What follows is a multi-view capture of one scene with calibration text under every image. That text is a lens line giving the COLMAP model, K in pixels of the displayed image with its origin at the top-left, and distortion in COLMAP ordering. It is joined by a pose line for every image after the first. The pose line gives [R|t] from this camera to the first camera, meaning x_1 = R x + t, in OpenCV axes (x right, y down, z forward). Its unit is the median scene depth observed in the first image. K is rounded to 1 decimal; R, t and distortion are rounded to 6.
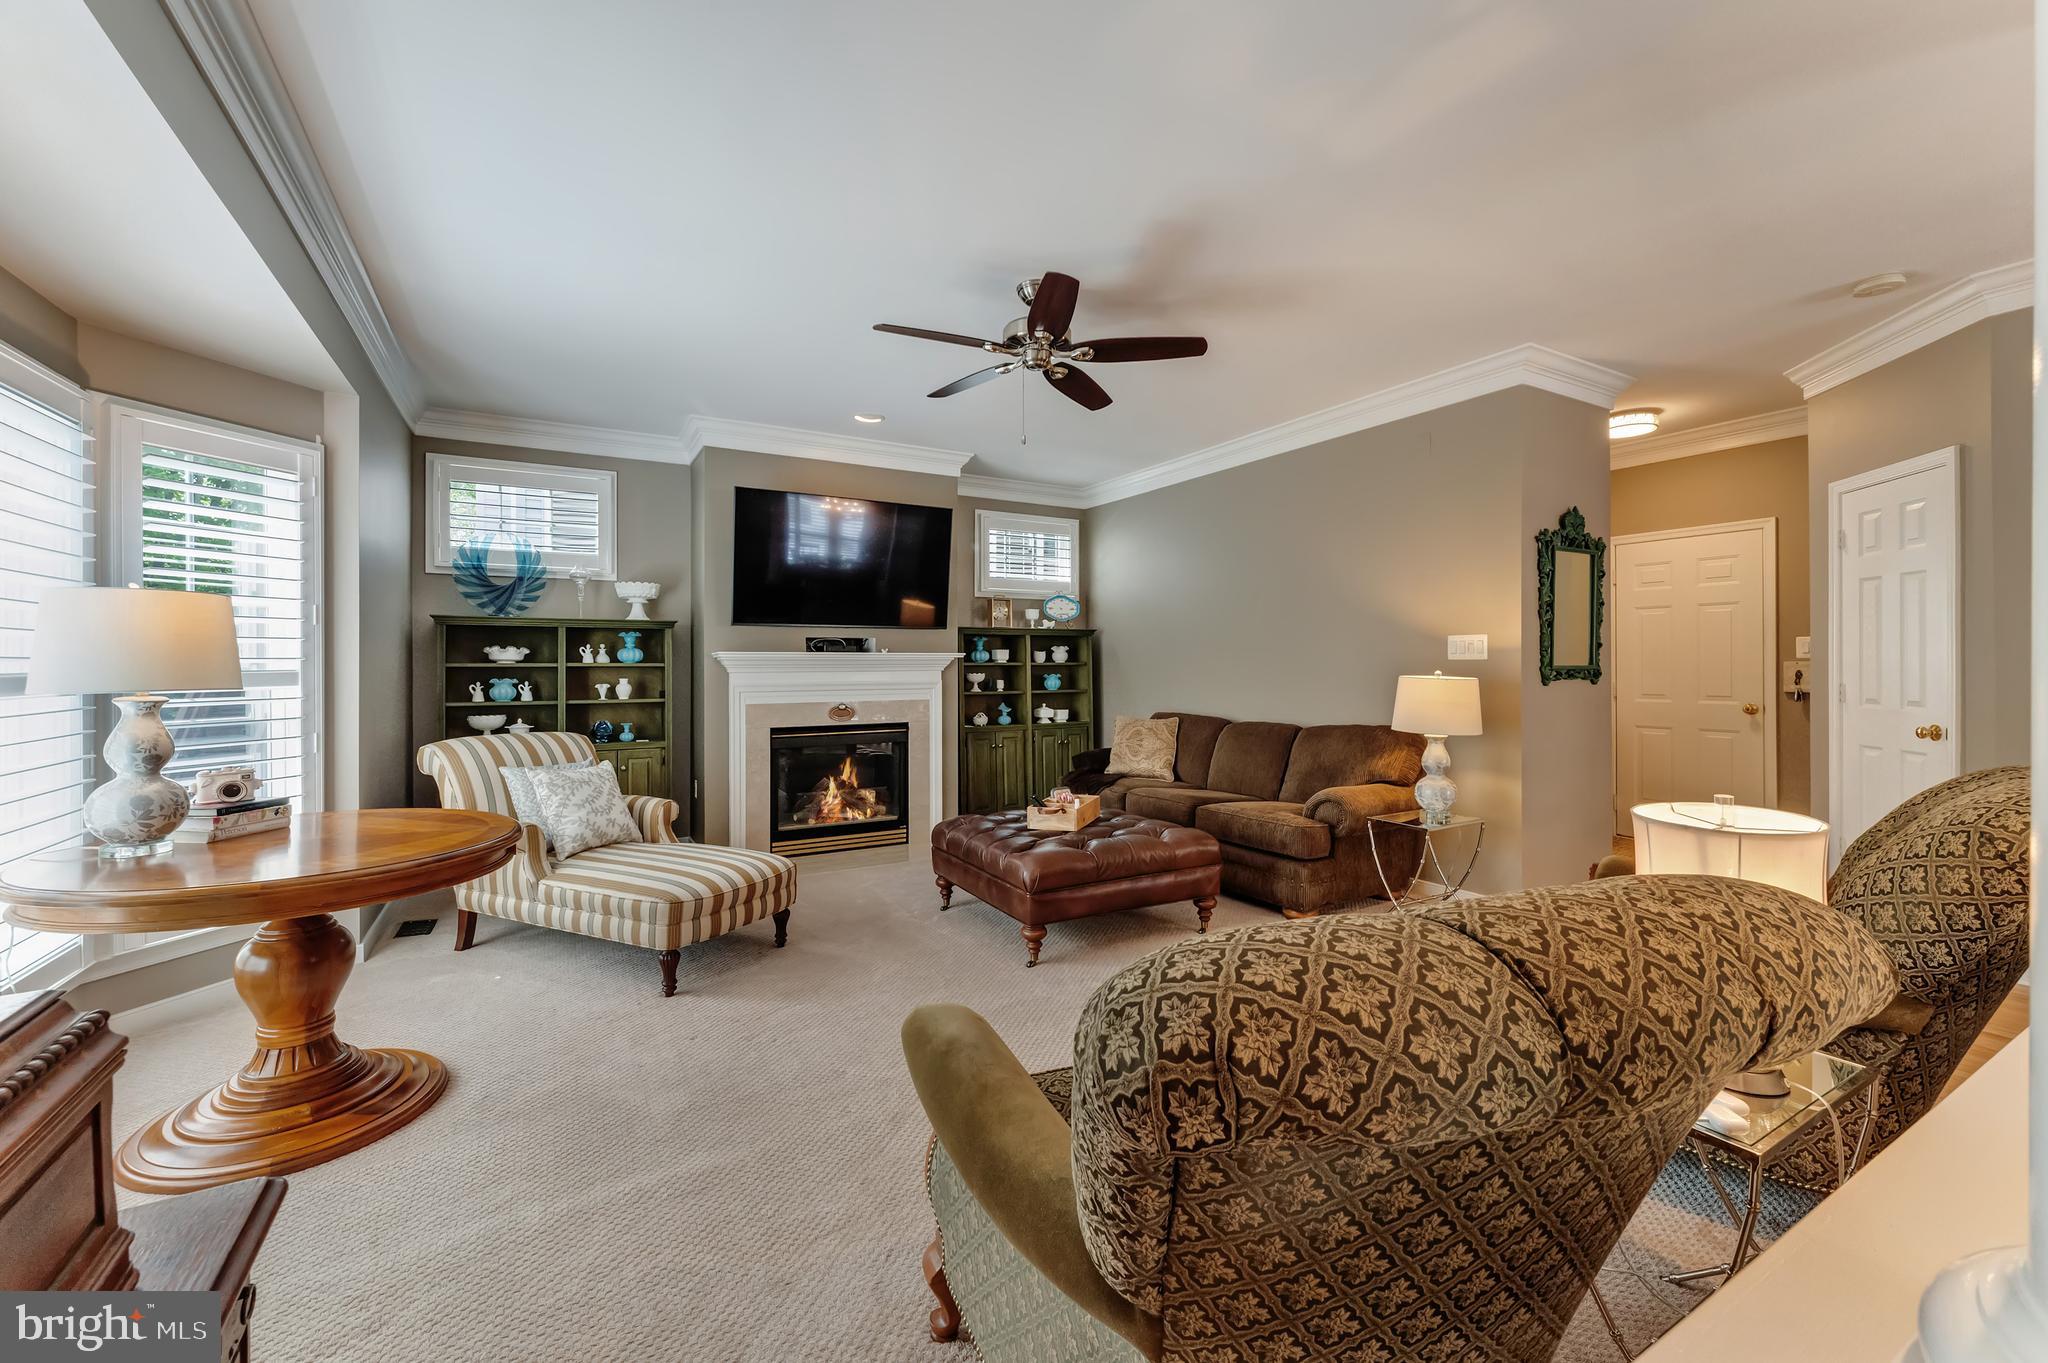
lens RADIAL K [[825.5, 0, 1011.2], [0, 825.5, 667.4], [0, 0, 1]] dist [0.010819, -0.000106]
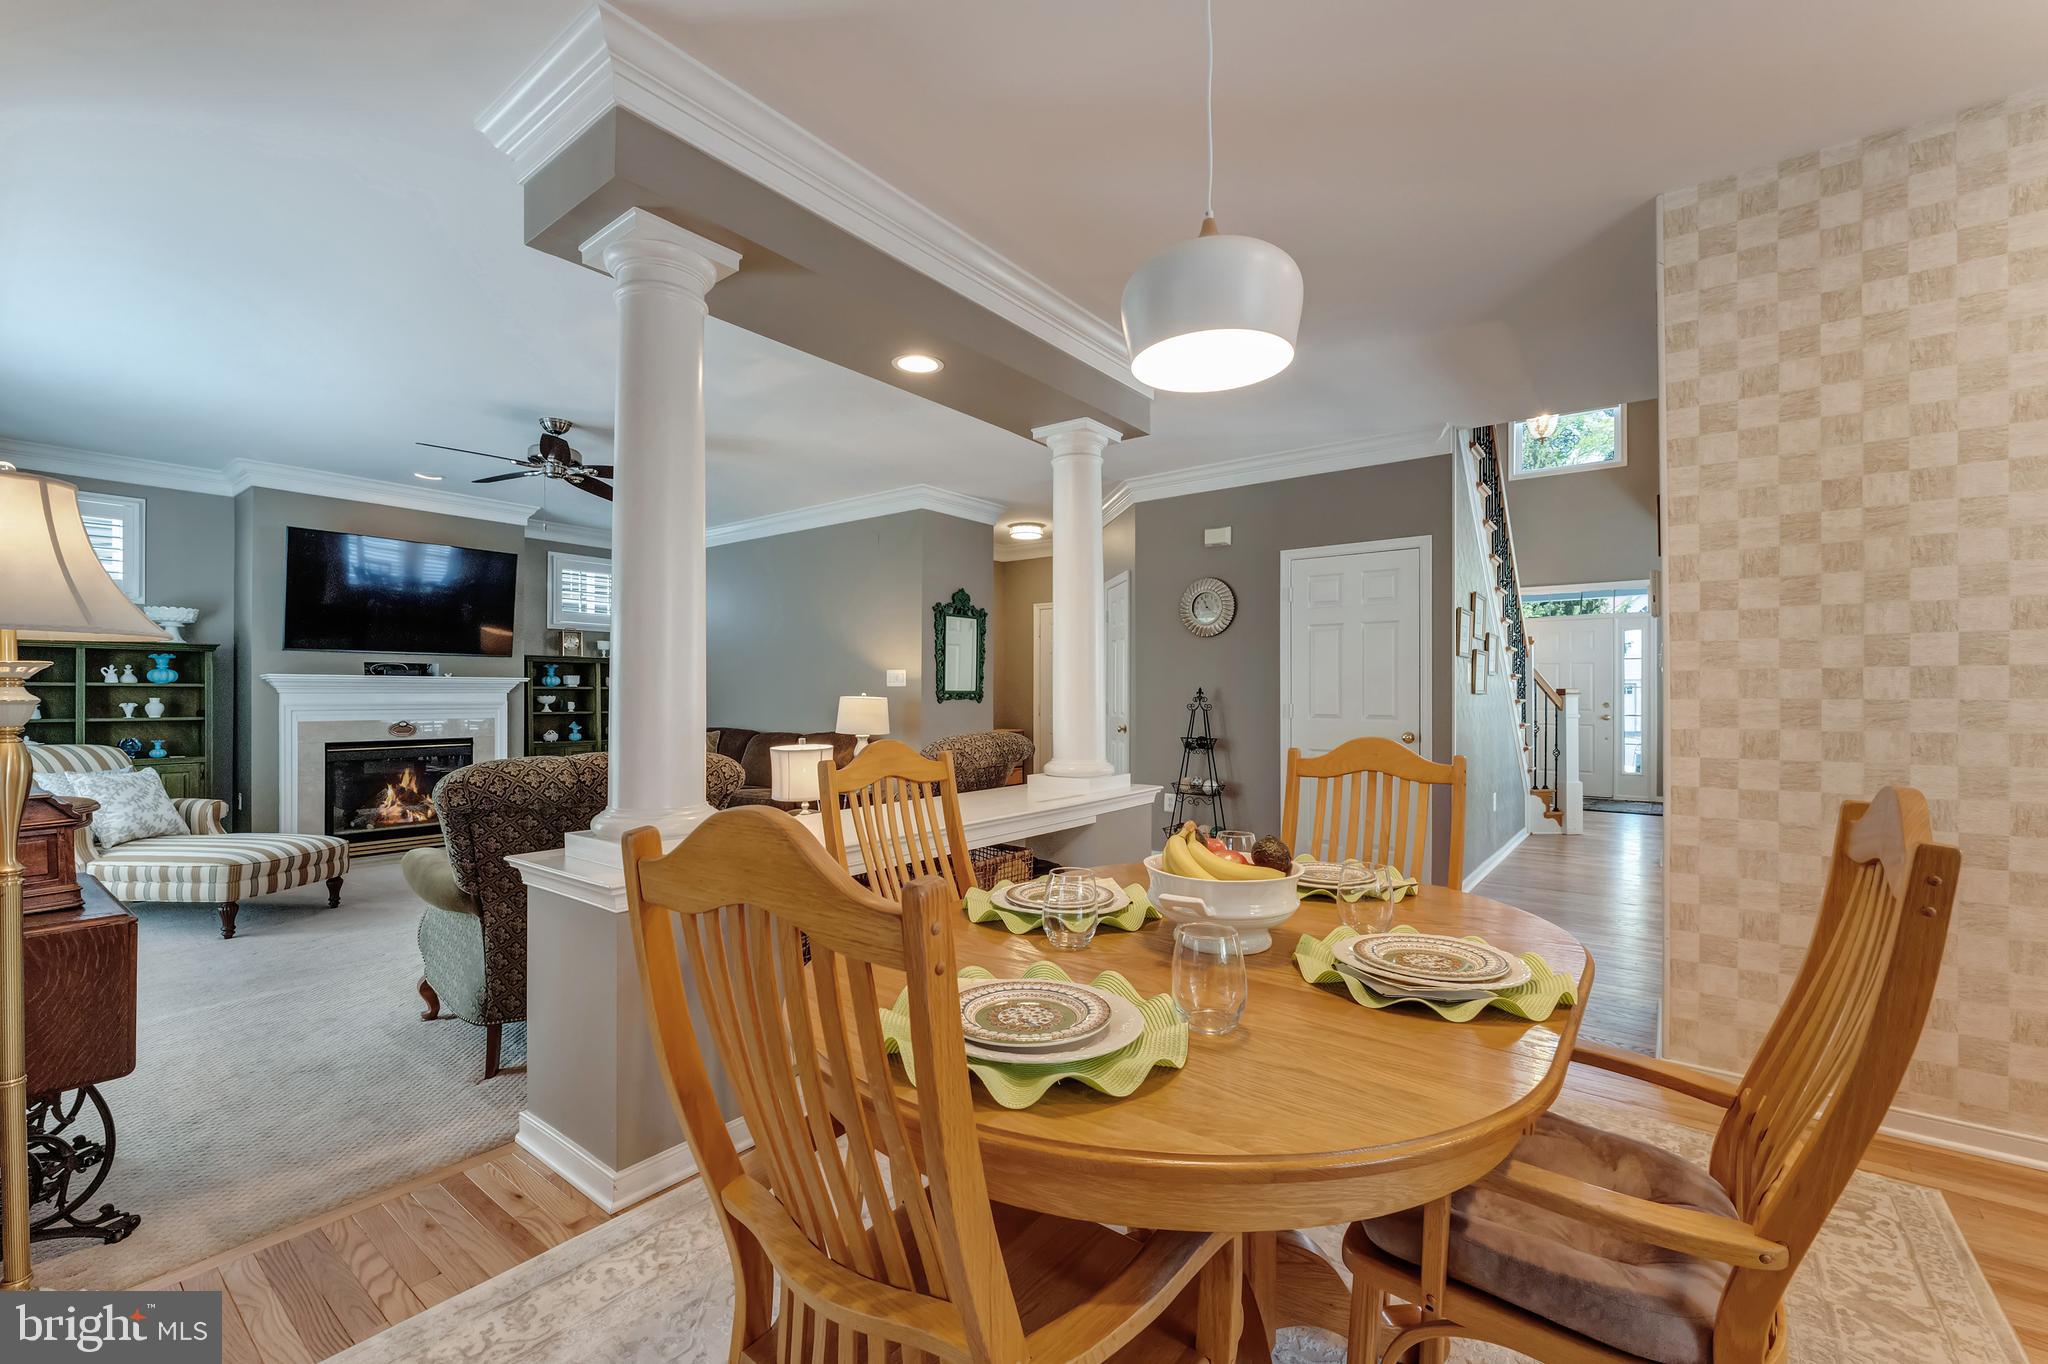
lens RADIAL K [[846.9, 0, 1009.5], [0, 846.9, 697.2], [0, 0, 1]] dist [-0.004950, 0.000000]
pose [[0.922626, 0.004040, 0.385675, 0.121724], [-0.004362, 0.999990, -0.000040, 0.007855], [-0.385671, -0.001645, 0.922635, -0.408770]]
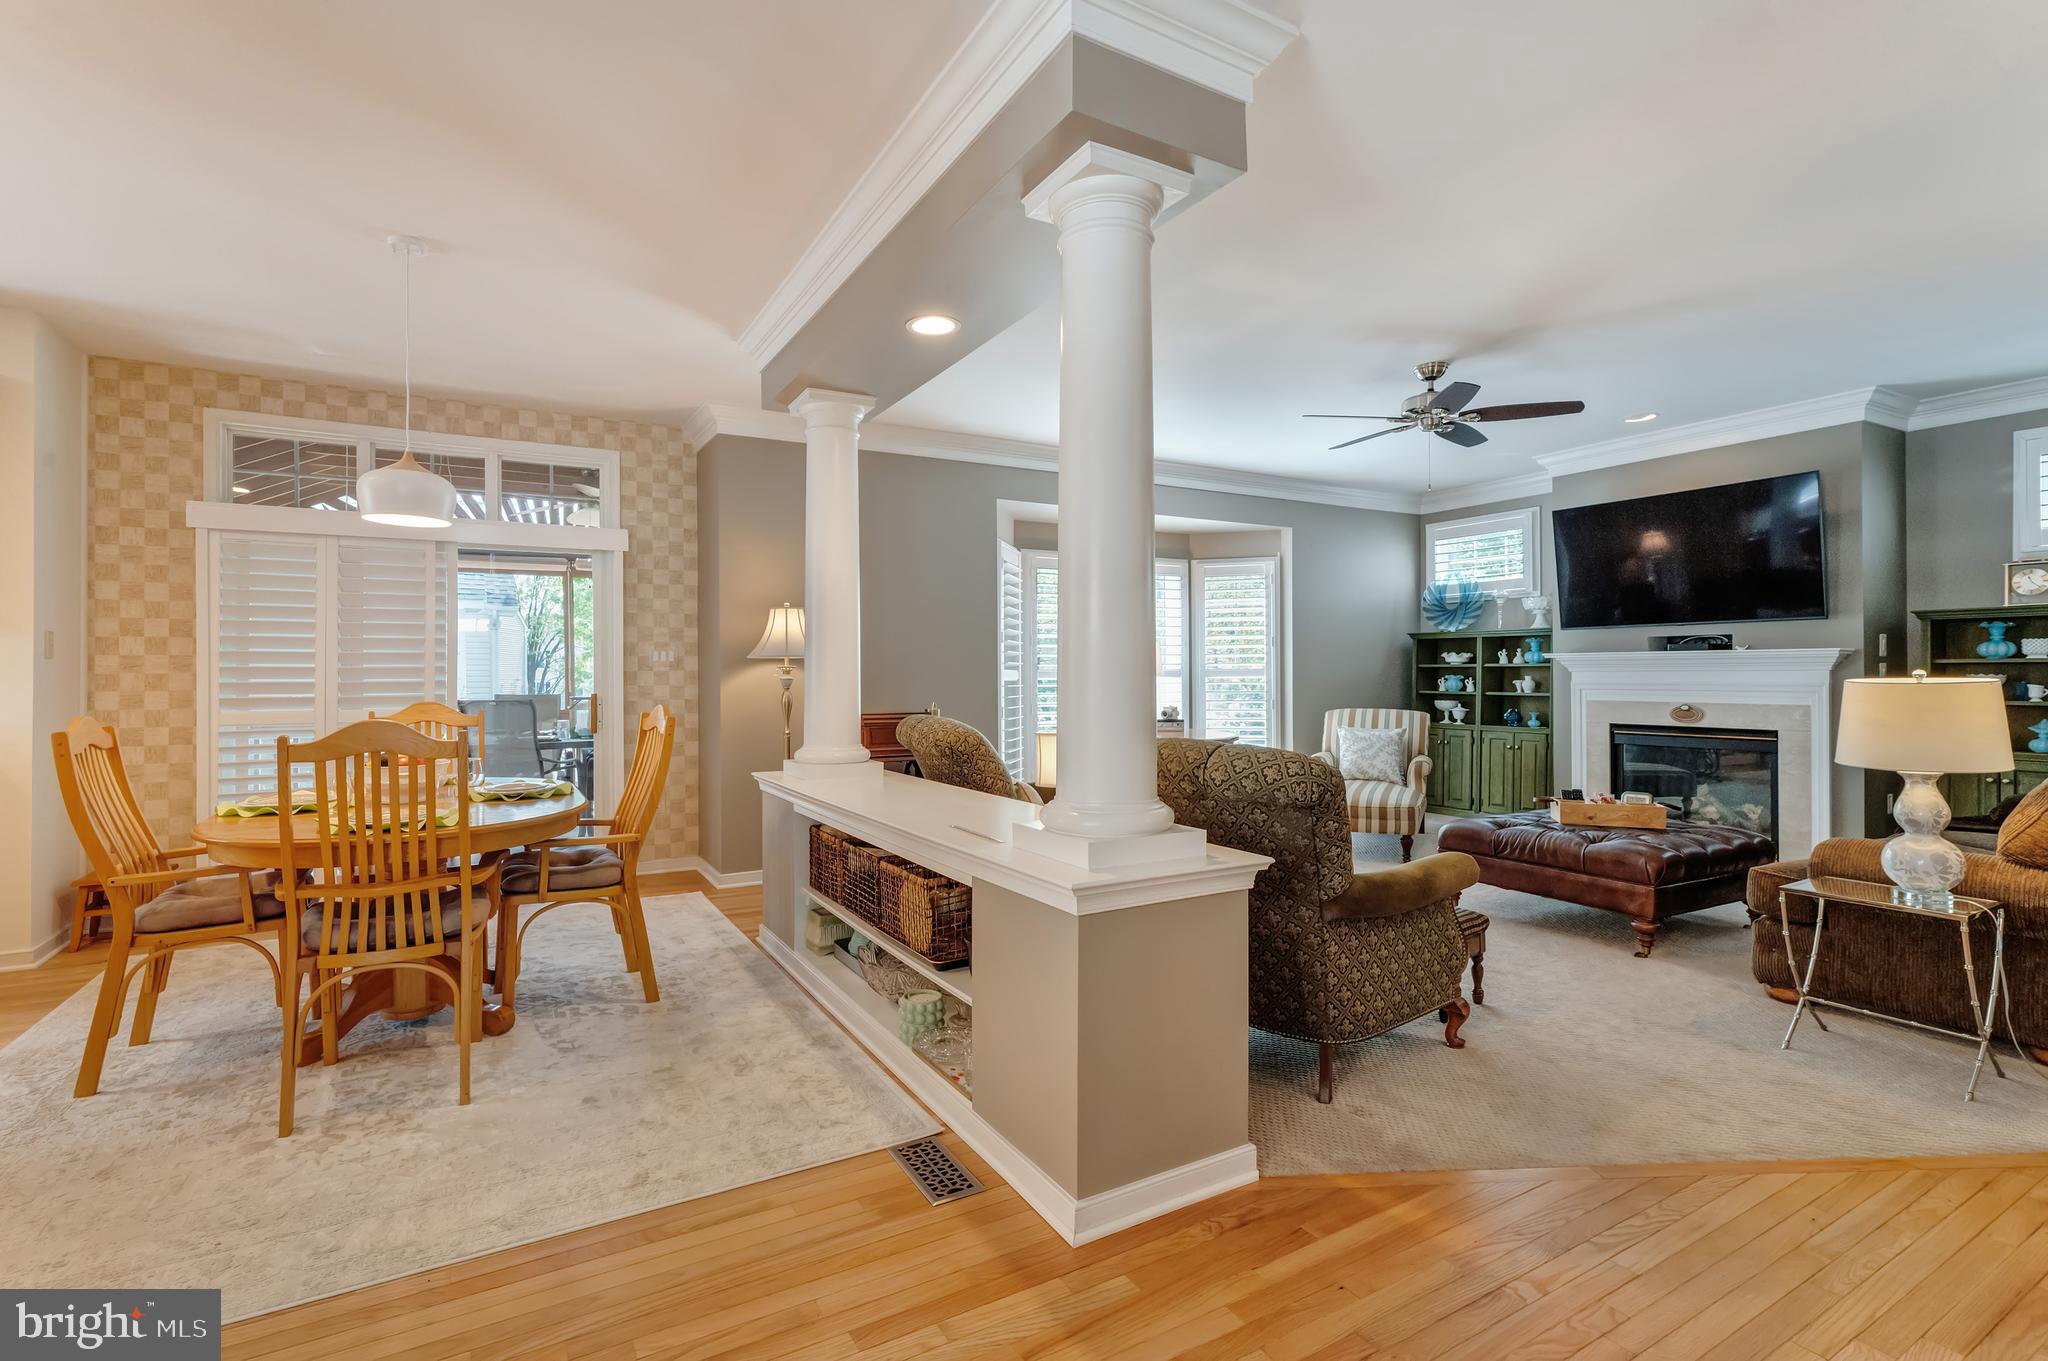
lens RADIAL K [[937.9, 0, 1021.4], [0, 937.9, 671.2], [0, 0, 1]] dist [-0.002573, -0.000689]
pose [[0.015380, 0.002434, -0.999879, 0.920459], [0.002520, 0.999994, 0.002473, 0.000983], [0.999879, -0.002558, 0.015373, 0.222758]]
